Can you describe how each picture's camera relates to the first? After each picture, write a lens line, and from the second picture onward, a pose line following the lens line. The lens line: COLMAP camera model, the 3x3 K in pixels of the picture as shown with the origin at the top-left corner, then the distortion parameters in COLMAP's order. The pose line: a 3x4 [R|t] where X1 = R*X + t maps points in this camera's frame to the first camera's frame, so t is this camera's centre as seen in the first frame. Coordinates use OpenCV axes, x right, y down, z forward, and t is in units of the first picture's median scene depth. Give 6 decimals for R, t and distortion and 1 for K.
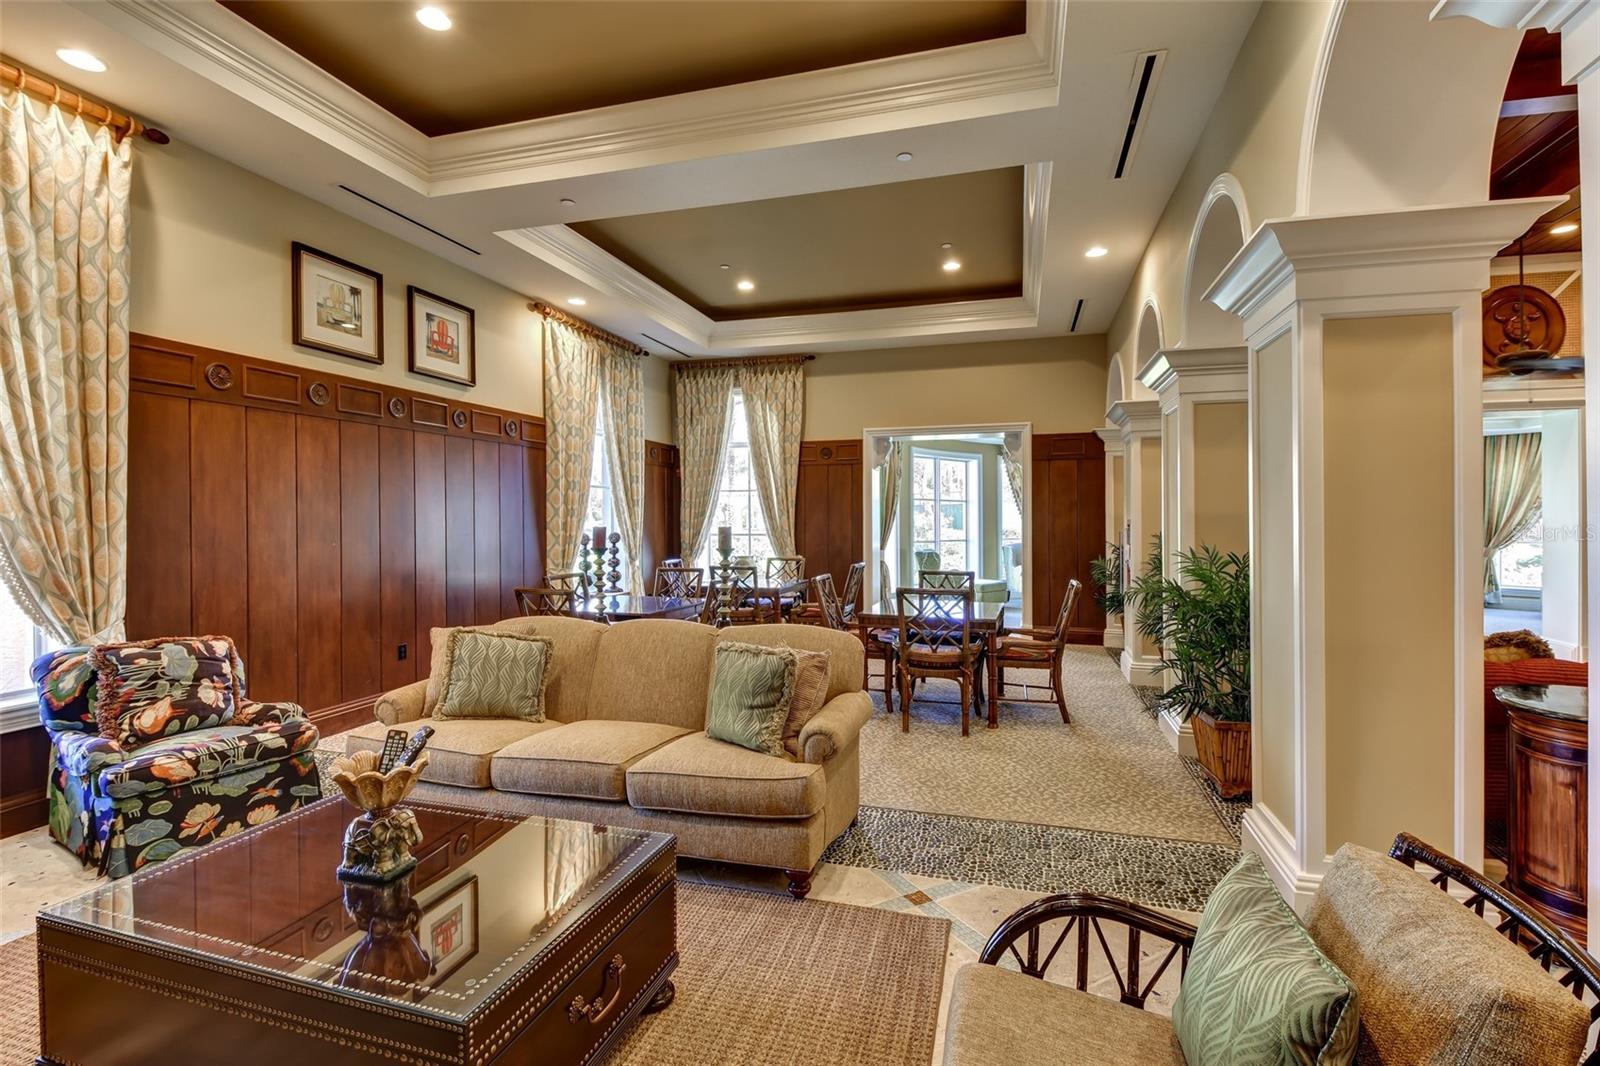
lens RADIAL K [[718.5, 0, 807.2], [0, 718.5, 526.3], [0, 0, 1]] dist [-0.001349, -0.000755]
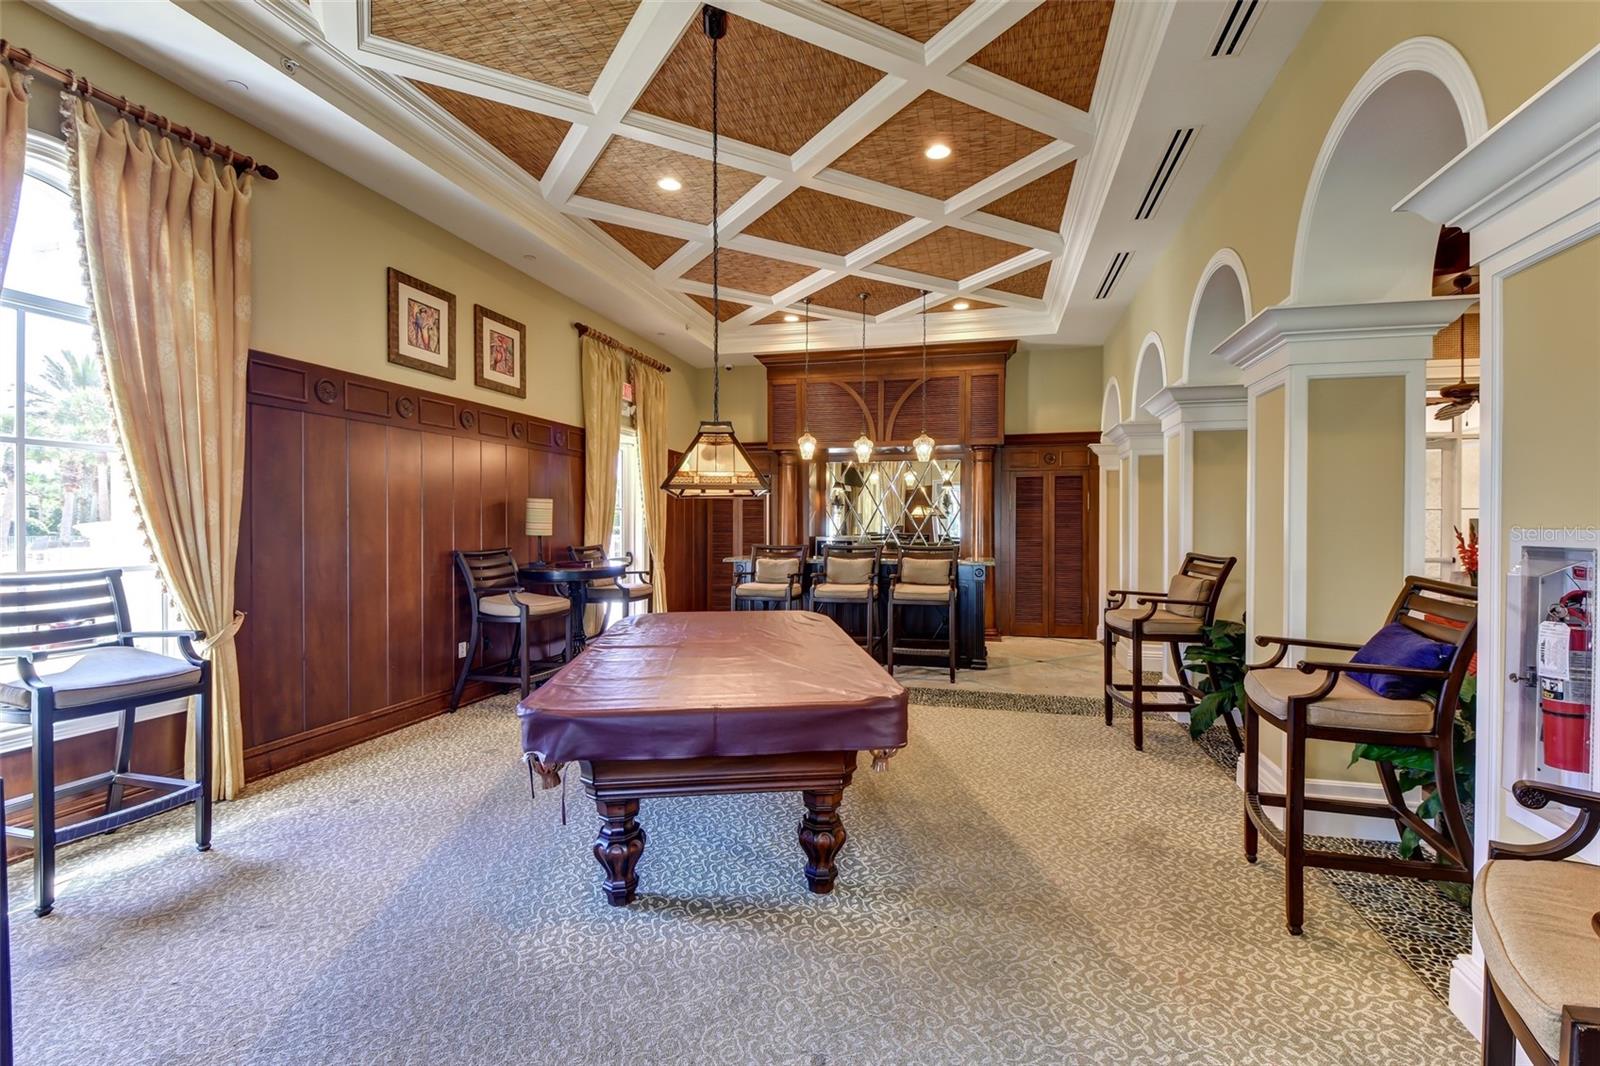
lens RADIAL K [[718.5, 0, 795.8], [0, 718.5, 530.5], [0, 0, 1]] dist [-0.001349, -0.000755]
pose [[0.999377, 0.009555, 0.033984, -0.109215], [-0.009636, 0.999951, 0.002228, 0.000816], [-0.033961, -0.002554, 0.999420, -0.119520]]
